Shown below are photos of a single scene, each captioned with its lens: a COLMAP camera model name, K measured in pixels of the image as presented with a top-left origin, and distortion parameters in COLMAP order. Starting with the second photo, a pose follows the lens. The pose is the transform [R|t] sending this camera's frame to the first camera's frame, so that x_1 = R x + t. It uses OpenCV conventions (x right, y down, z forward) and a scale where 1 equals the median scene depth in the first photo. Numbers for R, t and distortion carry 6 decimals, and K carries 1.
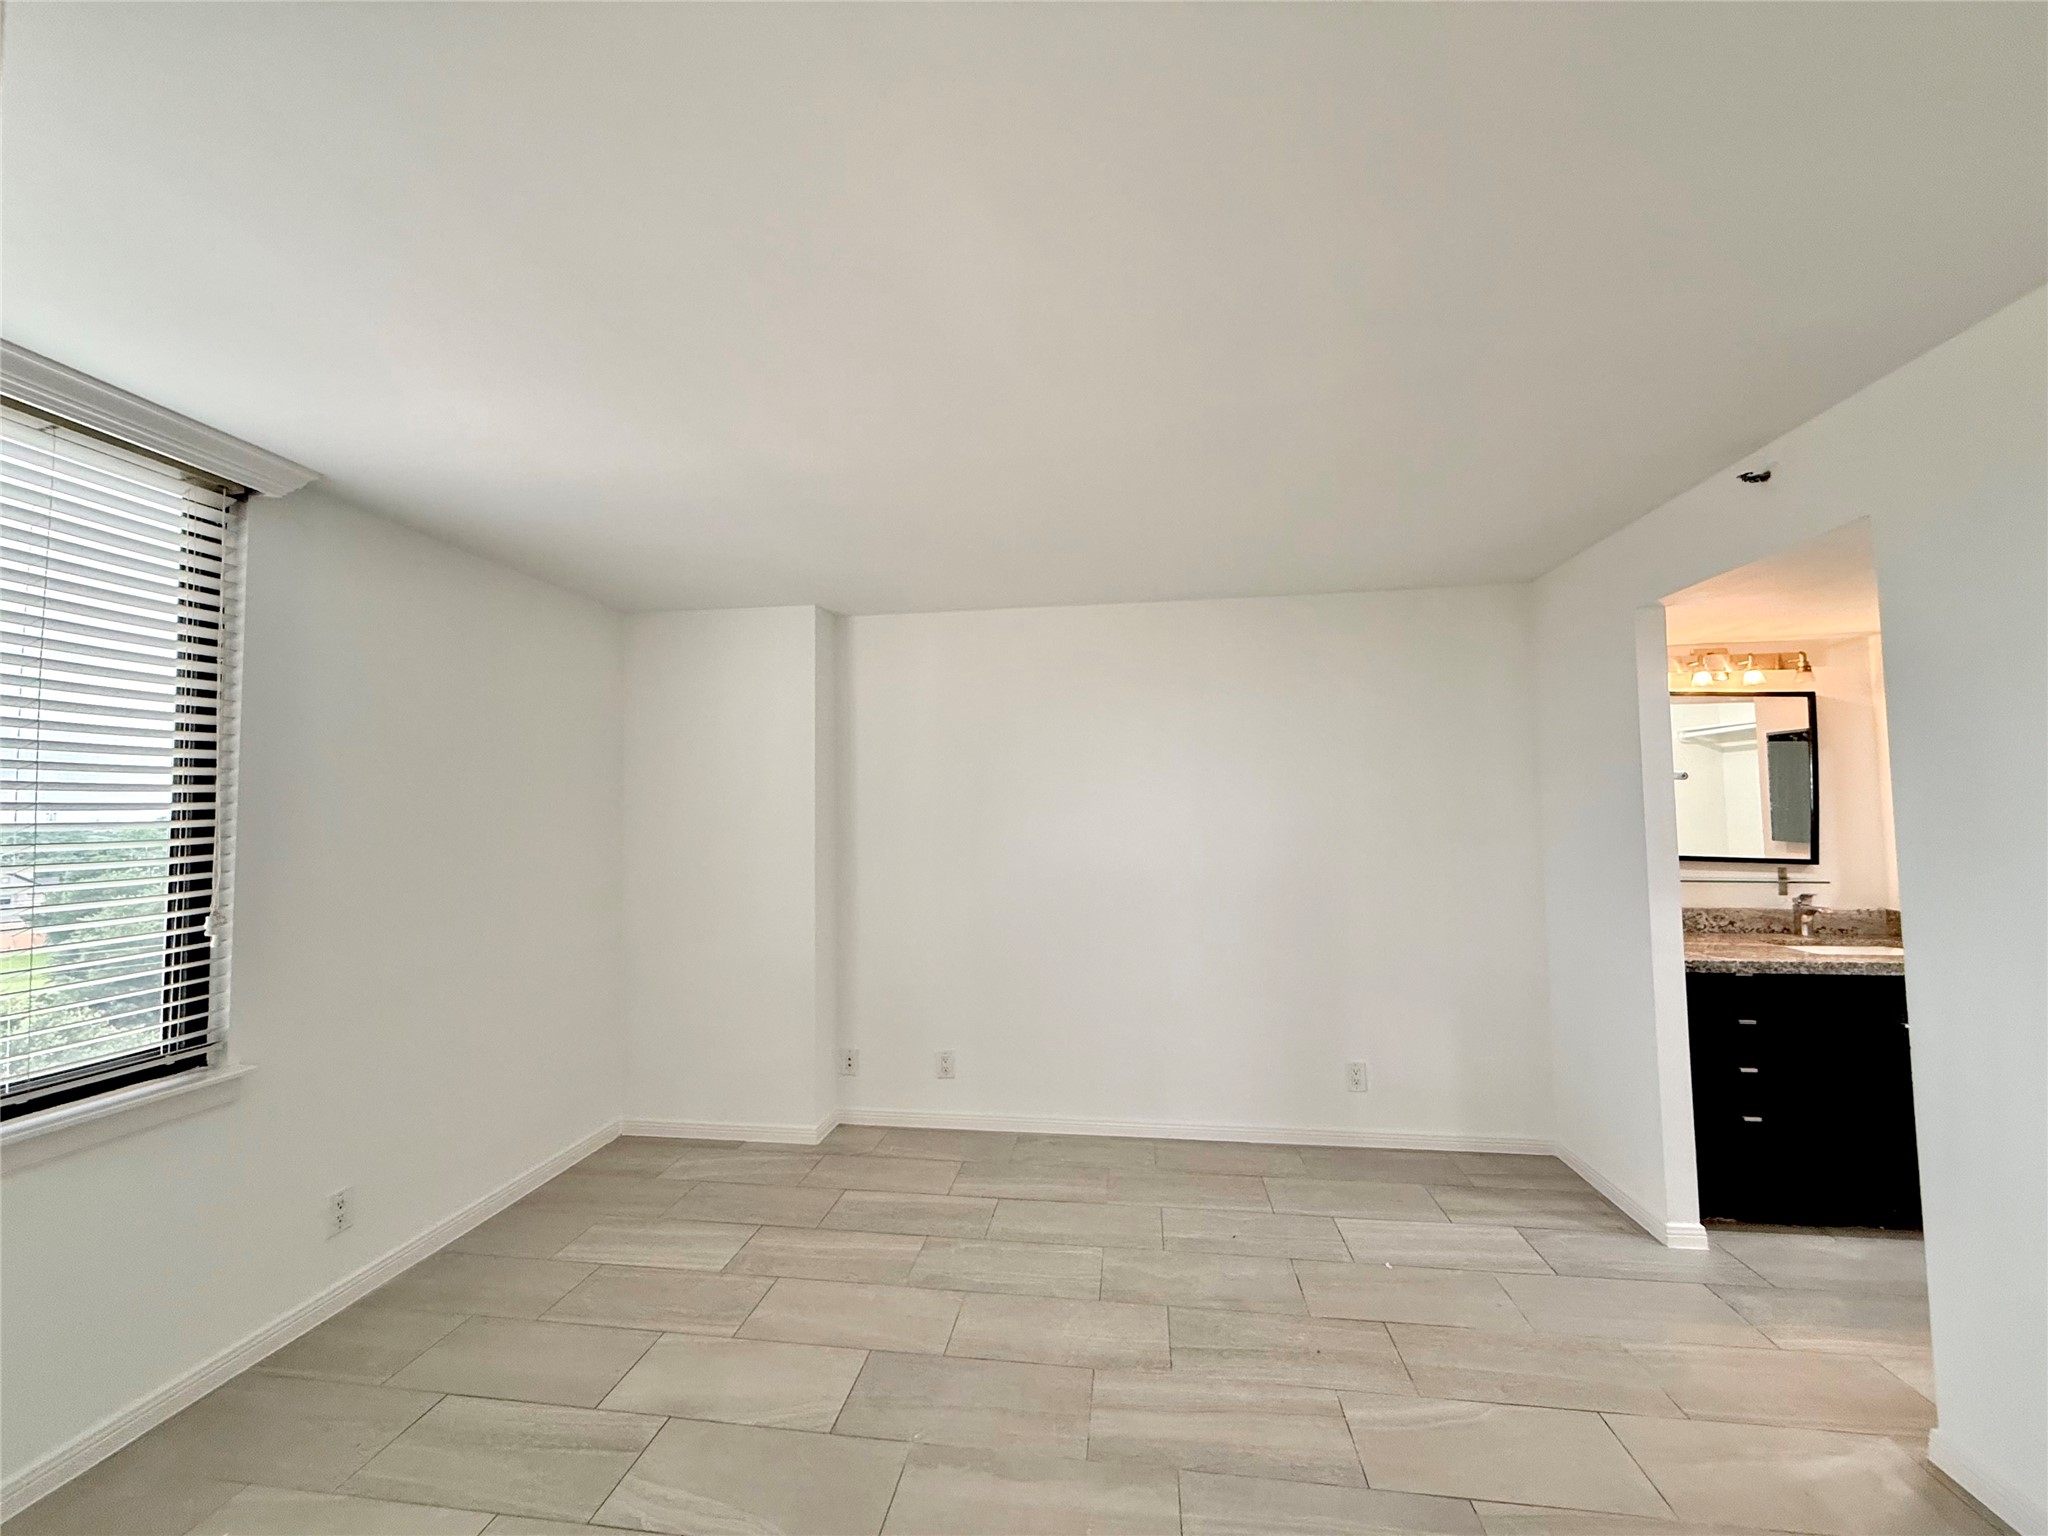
lens RADIAL K [[815.4, 0, 1024.7], [0, 815.4, 774.2], [0, 0, 1]] dist [0.001422, 0.000546]
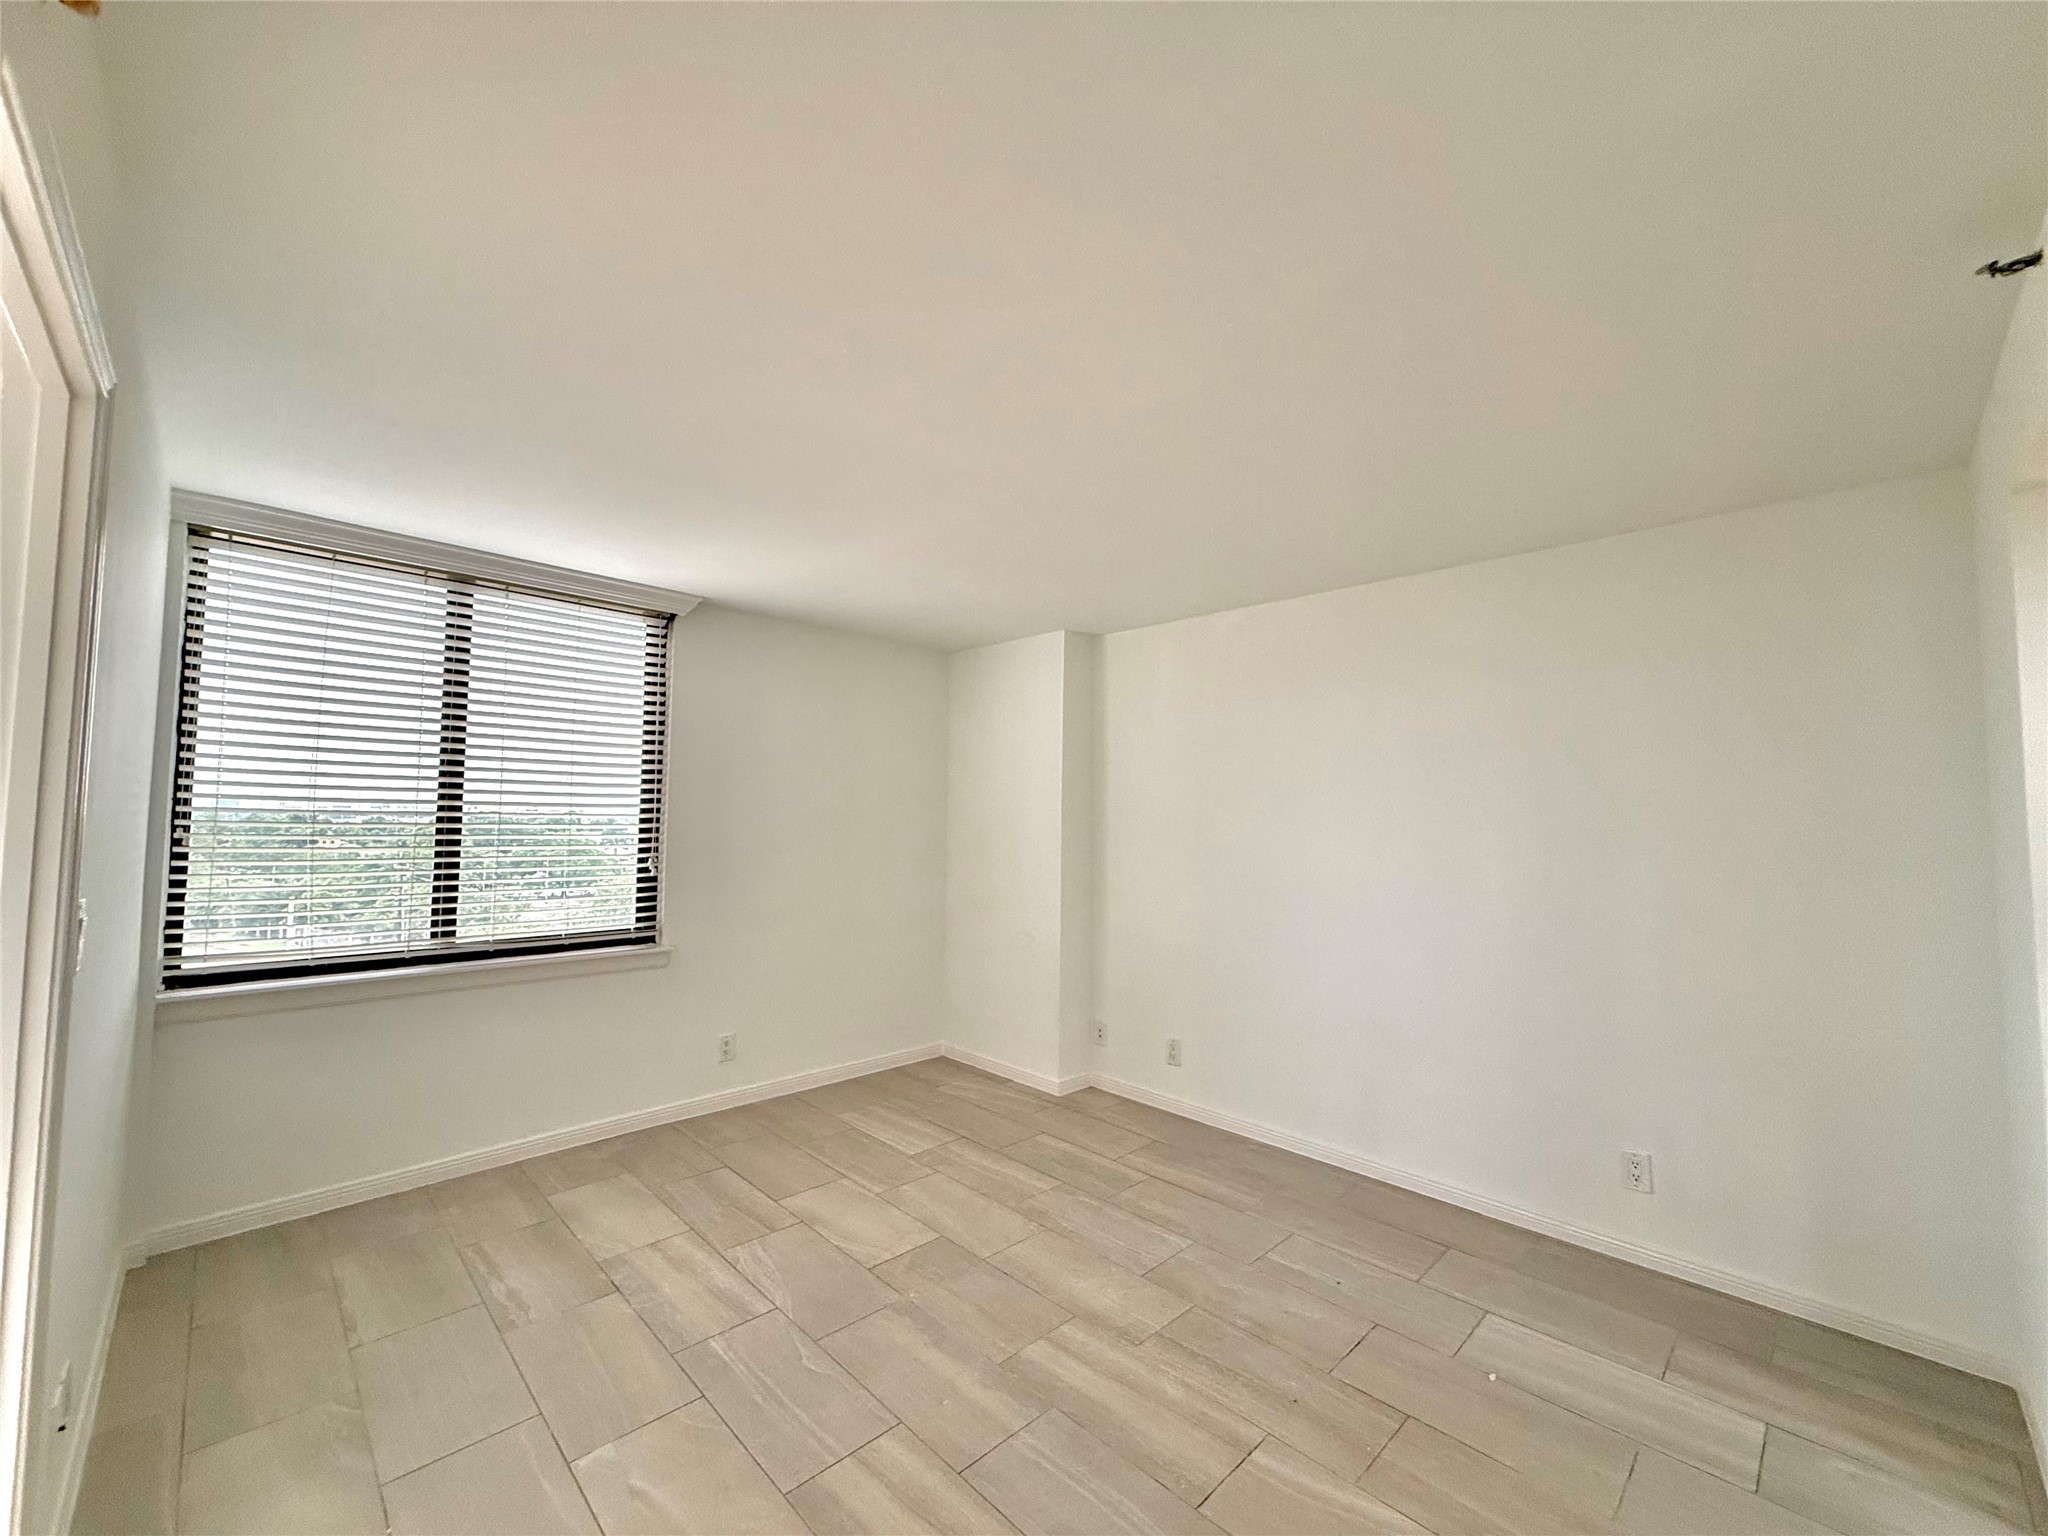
lens RADIAL K [[815.4, 0, 1019.6], [0, 815.4, 767.5], [0, 0, 1]] dist [0.001422, 0.000546]
pose [[0.789801, -0.015031, -0.613178, 0.553241], [0.006806, 0.999853, -0.015742, 0.008167], [0.613325, 0.008260, 0.789788, 0.066131]]
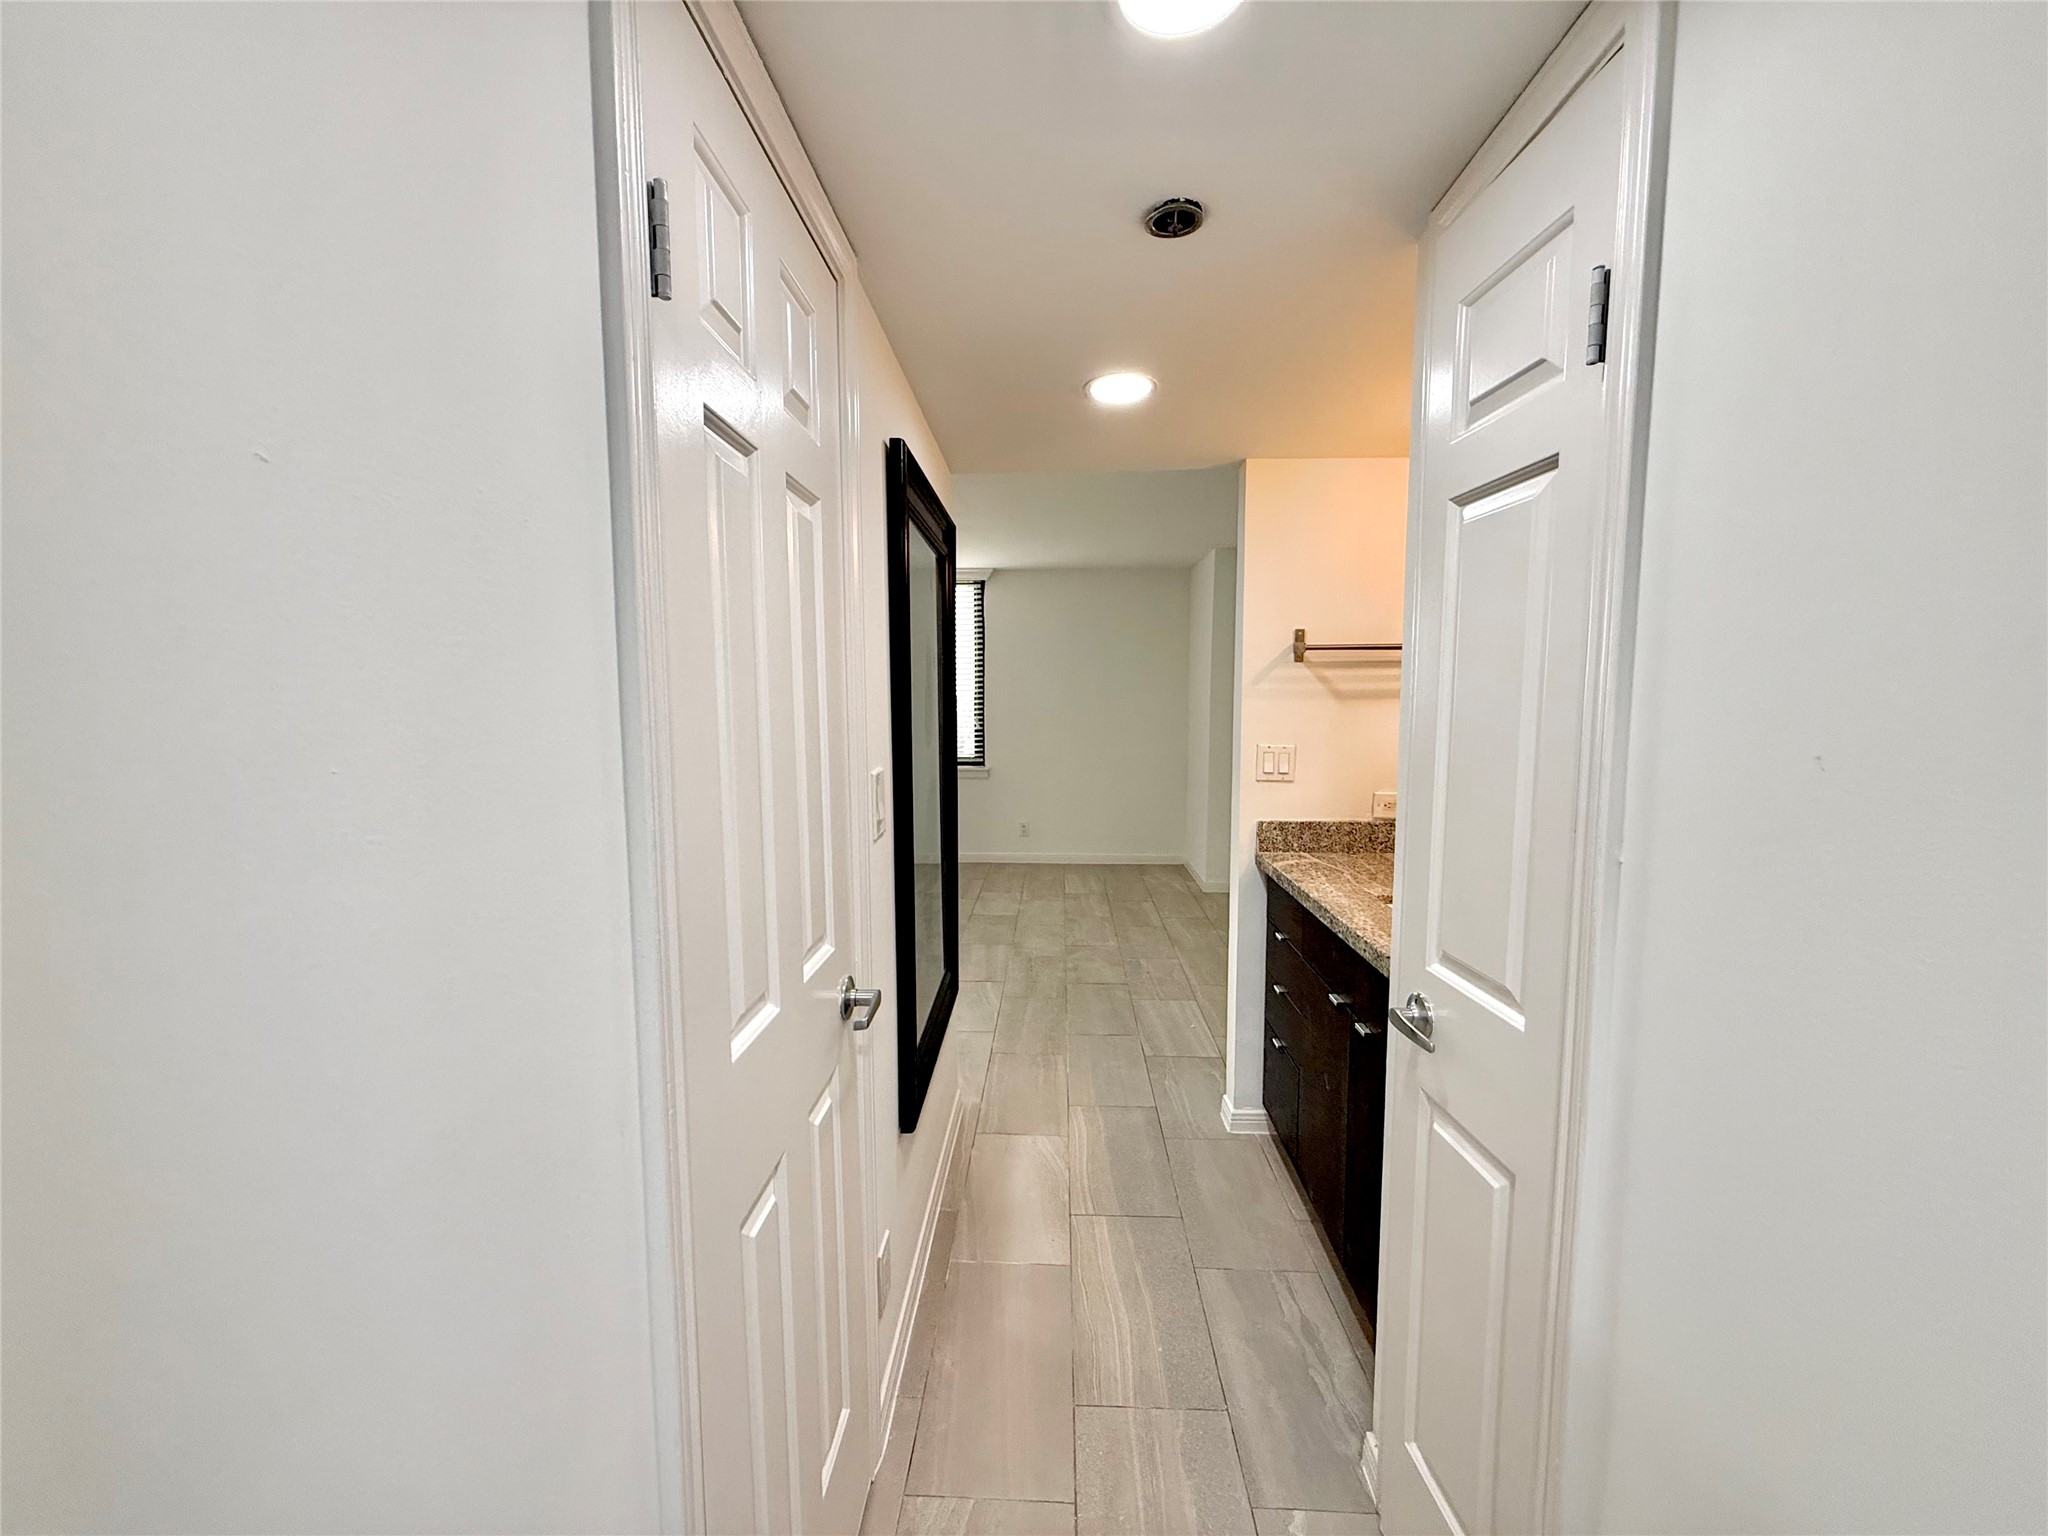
lens RADIAL K [[815.4, 0, 1029.8], [0, 815.4, 758.4], [0, 0, 1]] dist [0.001422, 0.000546]
pose [[0.100998, 0.094092, -0.990427, 1.728716], [0.040738, 0.994292, 0.098614, 0.015243], [0.994052, -0.050308, 0.096588, 0.671706]]
